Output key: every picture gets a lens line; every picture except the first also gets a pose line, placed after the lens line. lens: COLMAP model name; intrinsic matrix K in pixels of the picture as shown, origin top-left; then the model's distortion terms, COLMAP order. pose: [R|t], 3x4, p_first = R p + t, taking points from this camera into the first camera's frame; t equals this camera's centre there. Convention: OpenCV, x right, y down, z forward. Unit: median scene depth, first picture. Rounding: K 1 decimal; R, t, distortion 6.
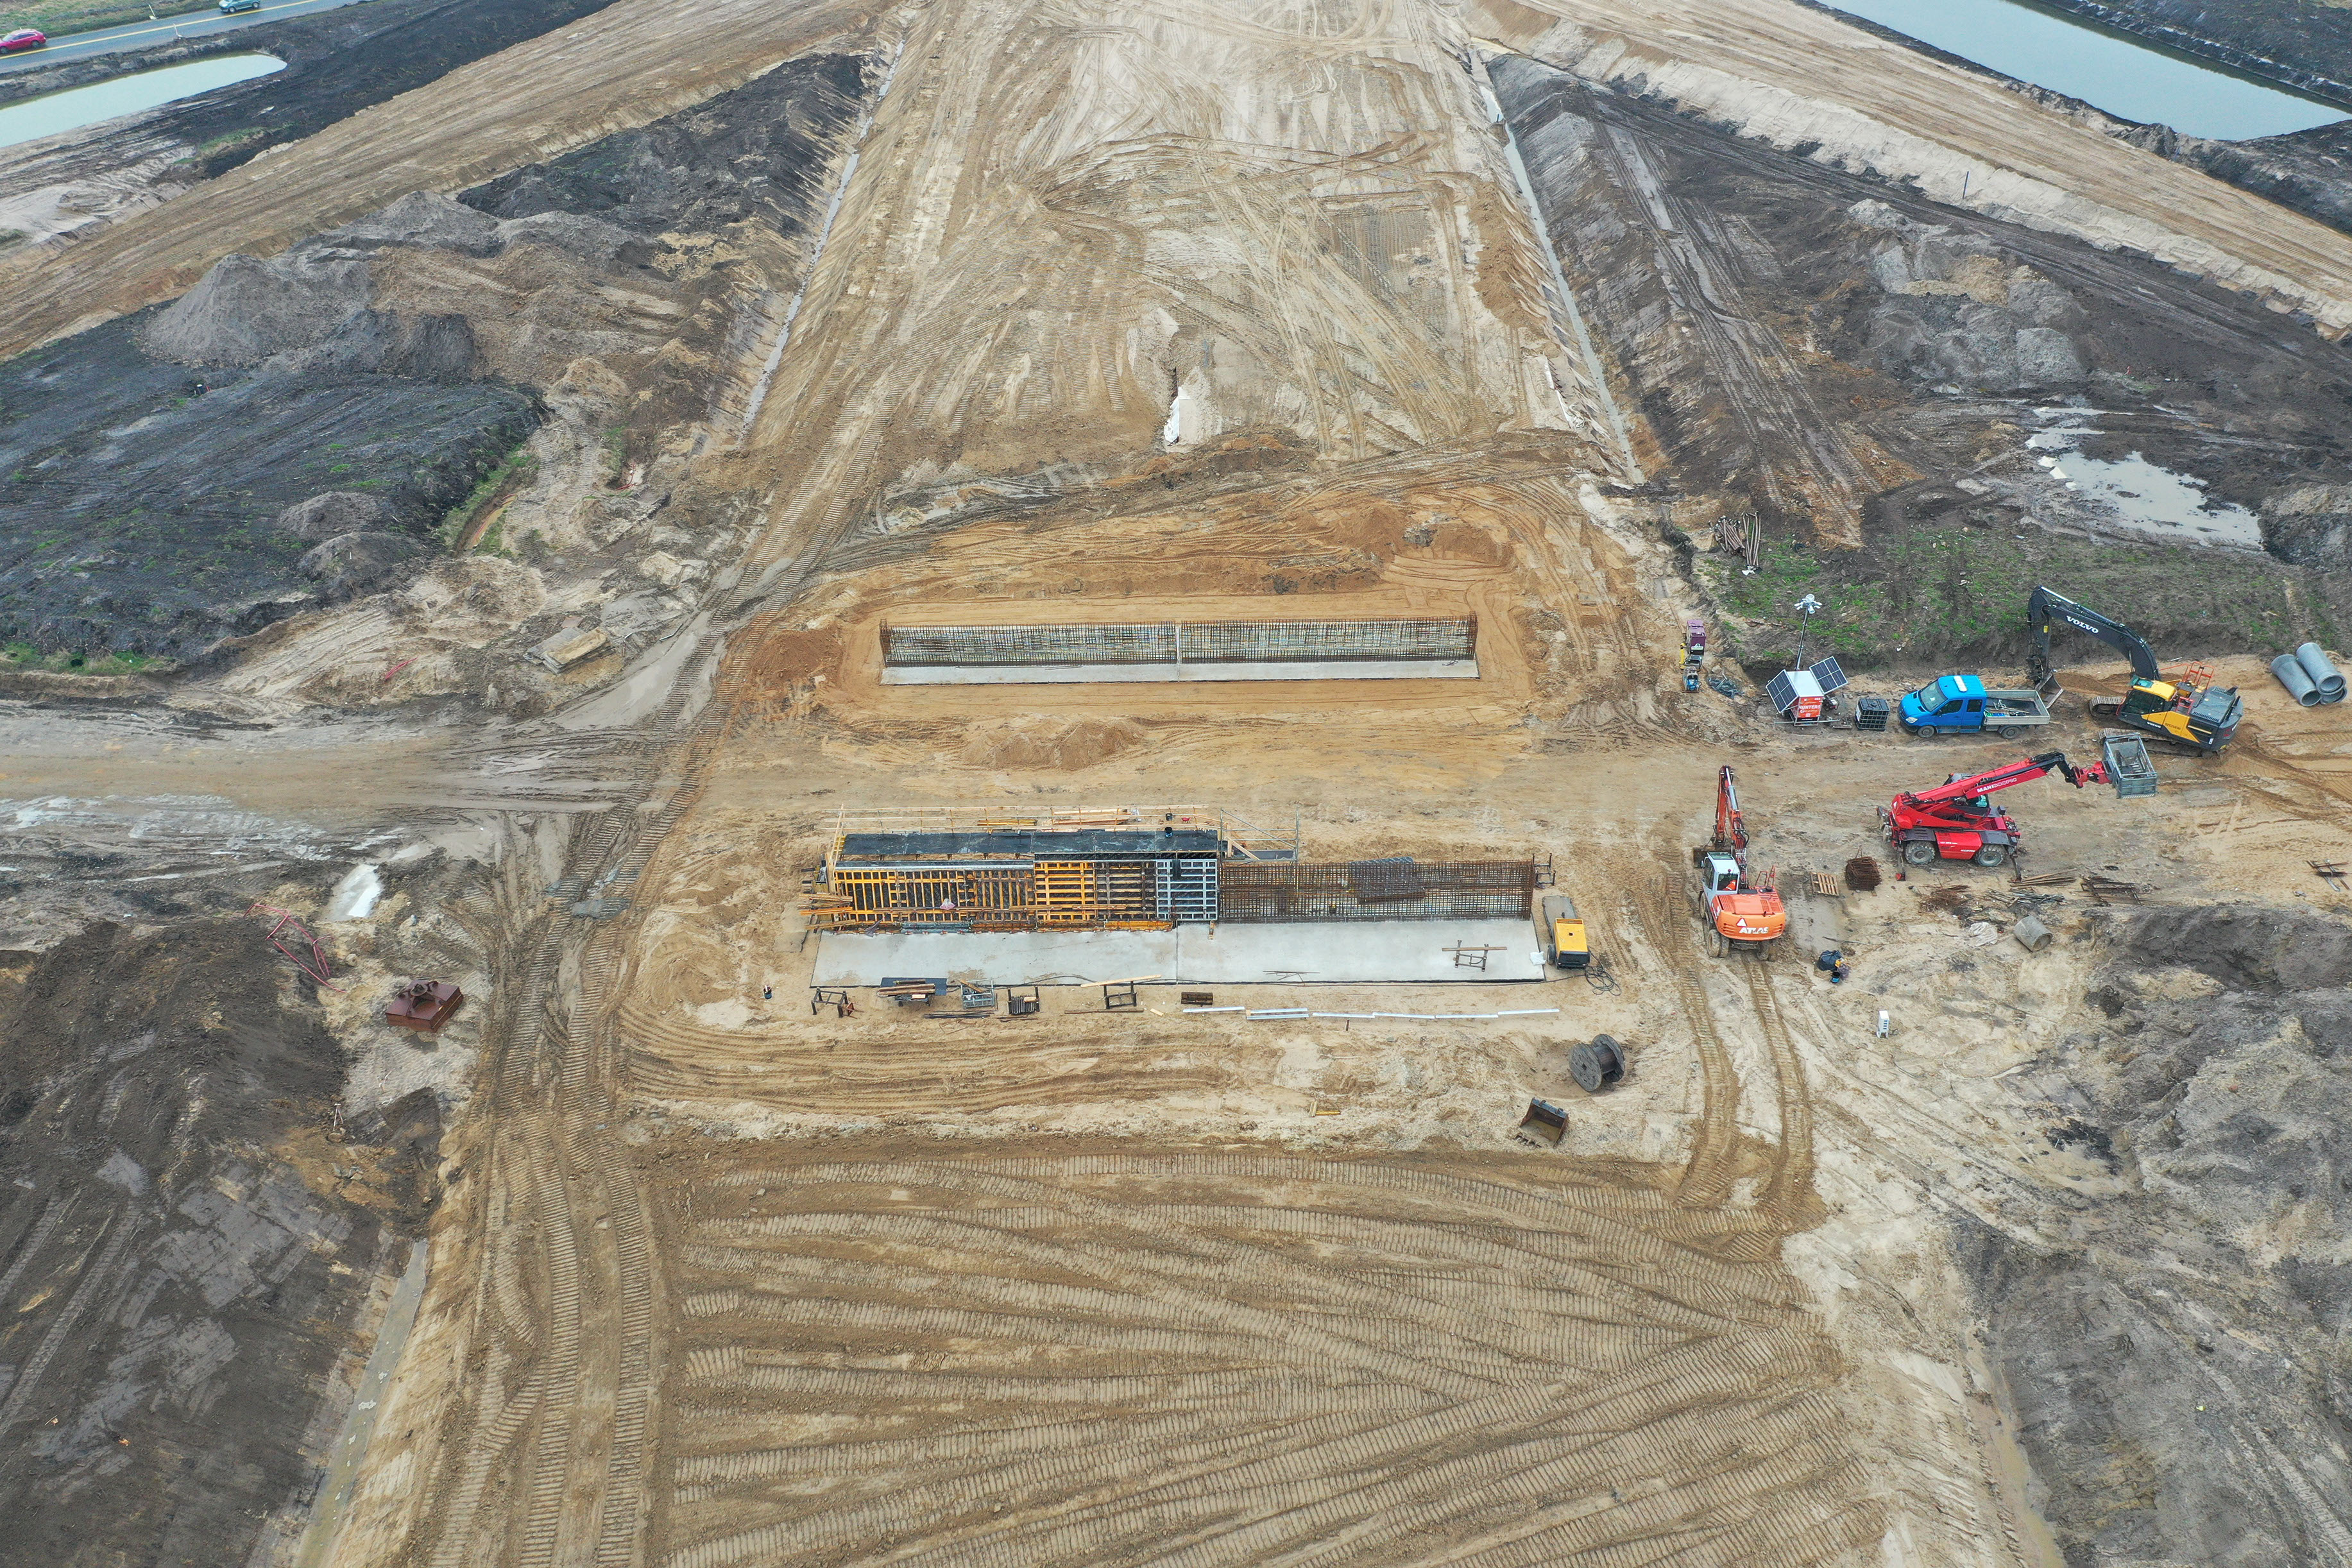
lens RADIAL K [[1866.3, 0, 1176.5], [0, 1866.3, 778.0], [0, 0, 1]] dist [-0.003450, -0.004383]
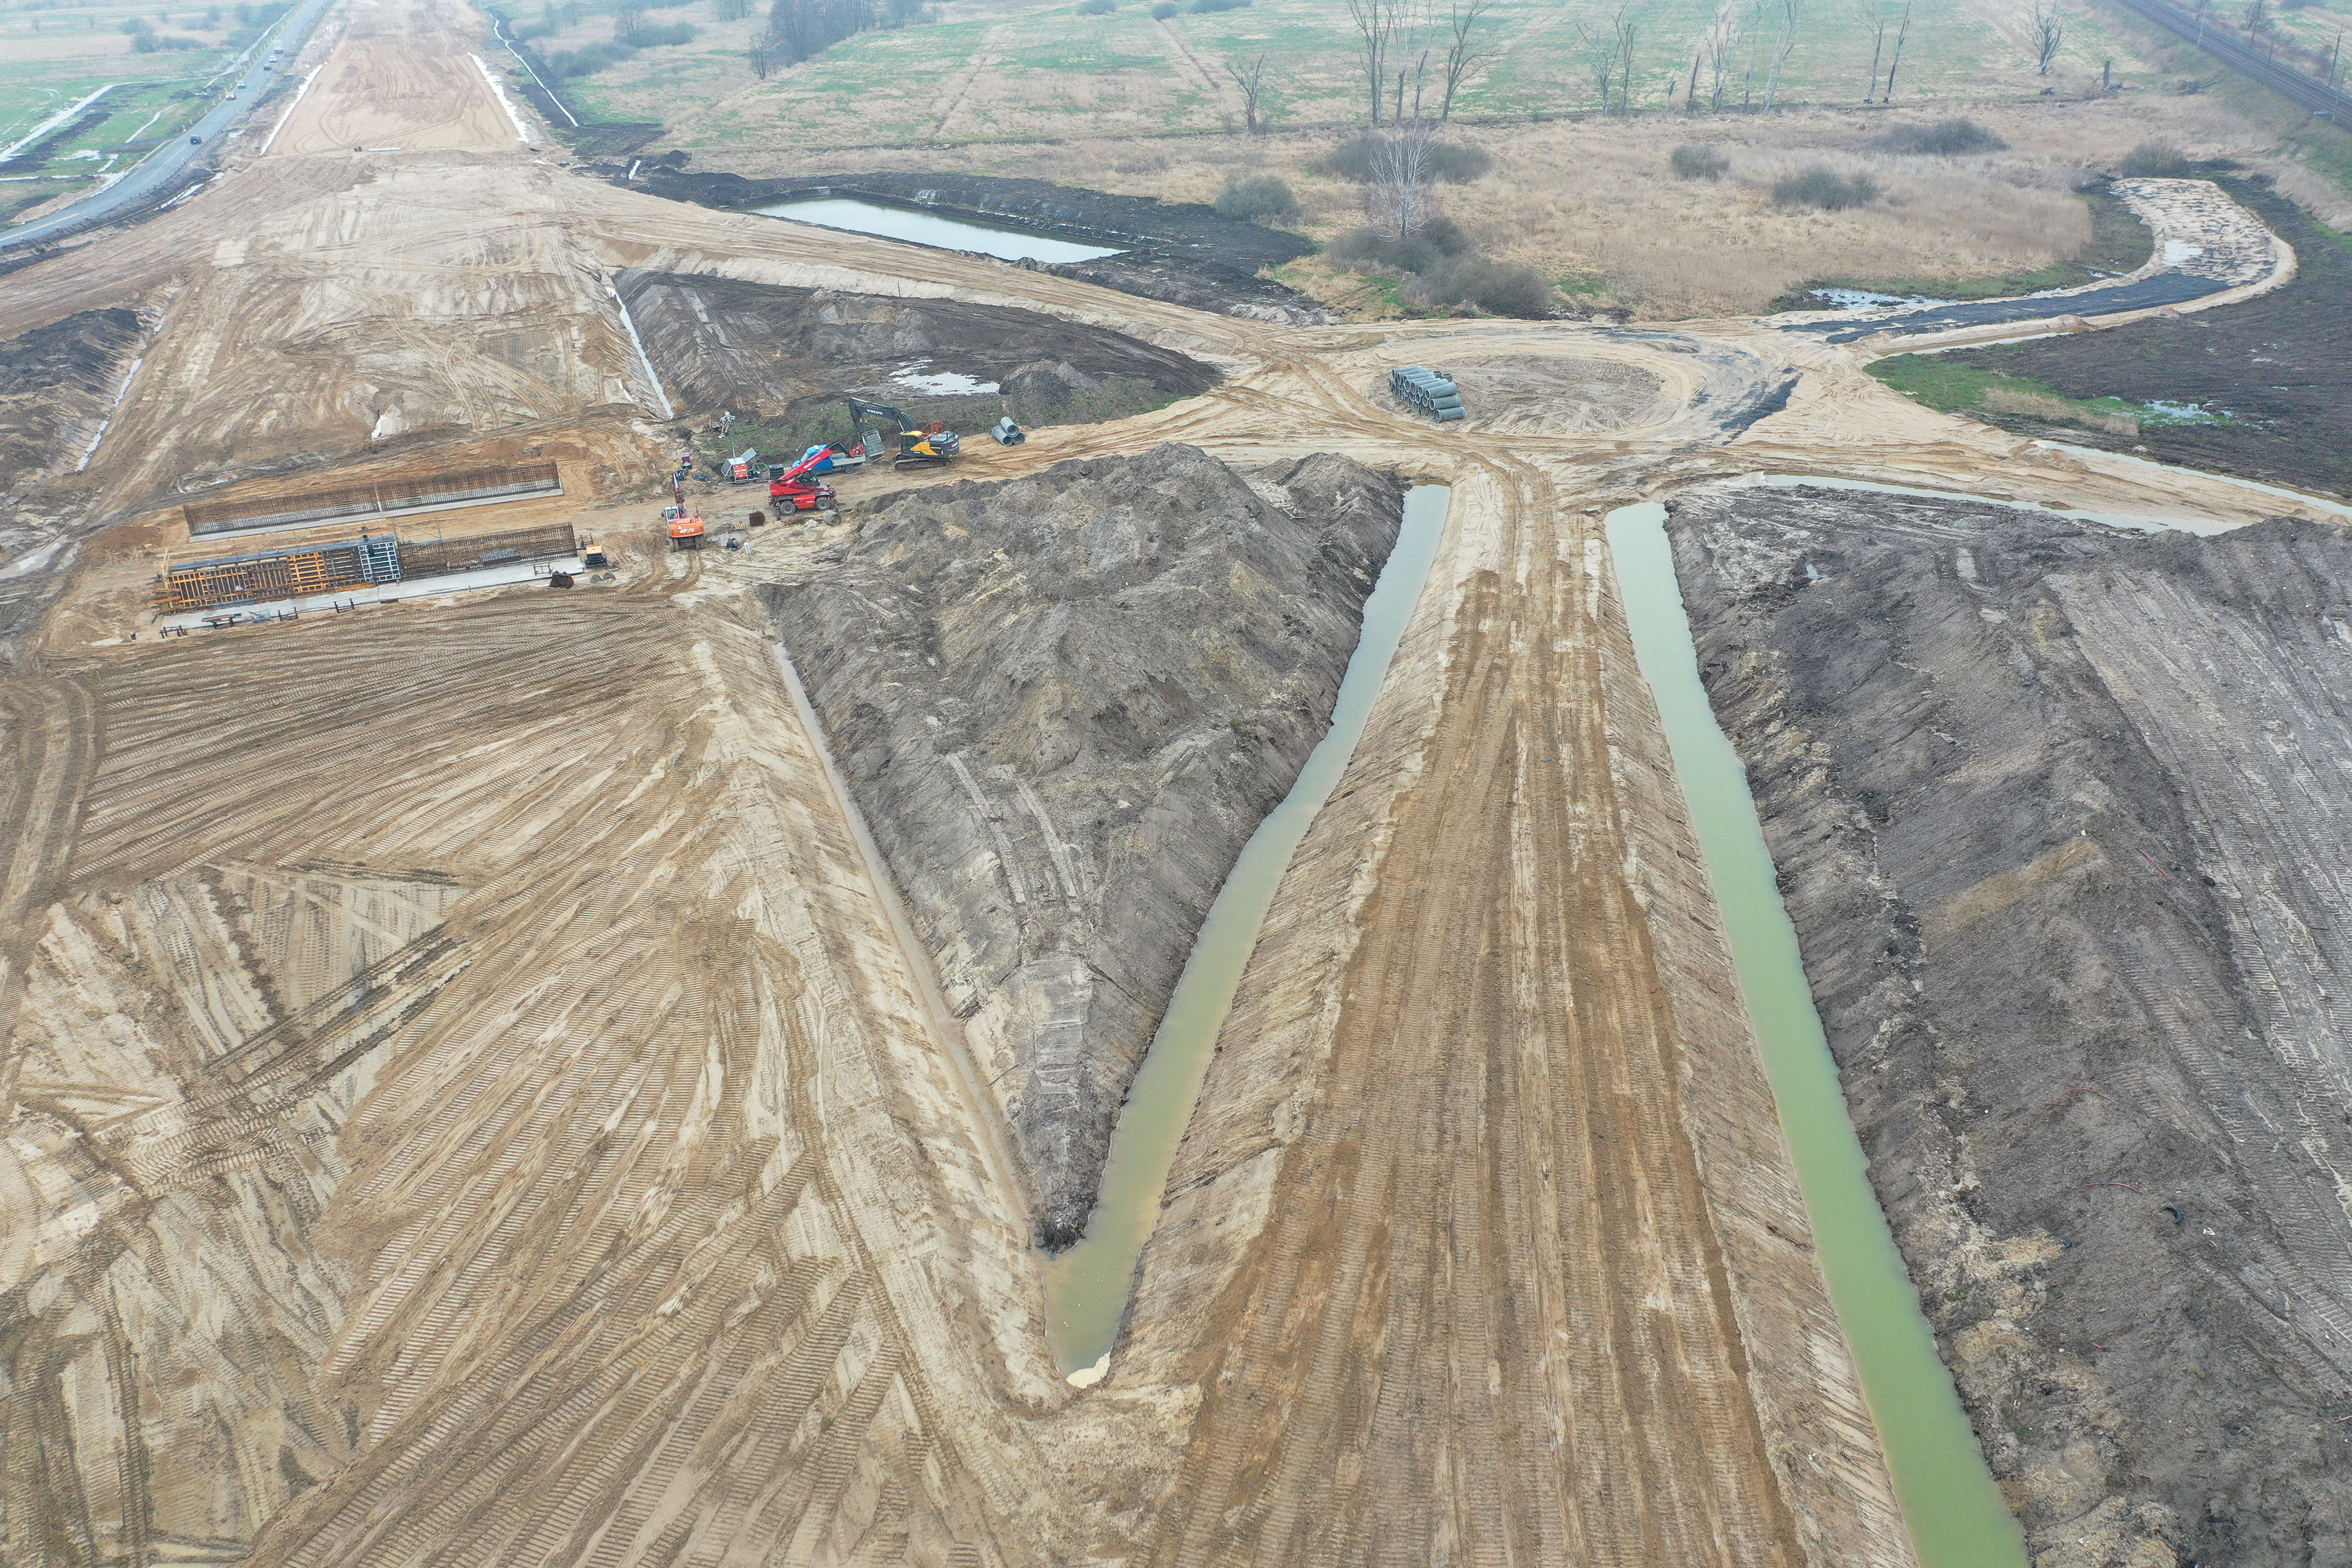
lens RADIAL K [[1866.3, 0, 1176.5], [0, 1866.3, 778.0], [0, 0, 1]] dist [-0.003450, -0.004383]
pose [[0.935319, -0.165295, 0.312820, 0.103199], [0.225055, 0.960181, -0.165541, 0.590370], [-0.273000, 0.225235, 0.935276, -0.699295]]
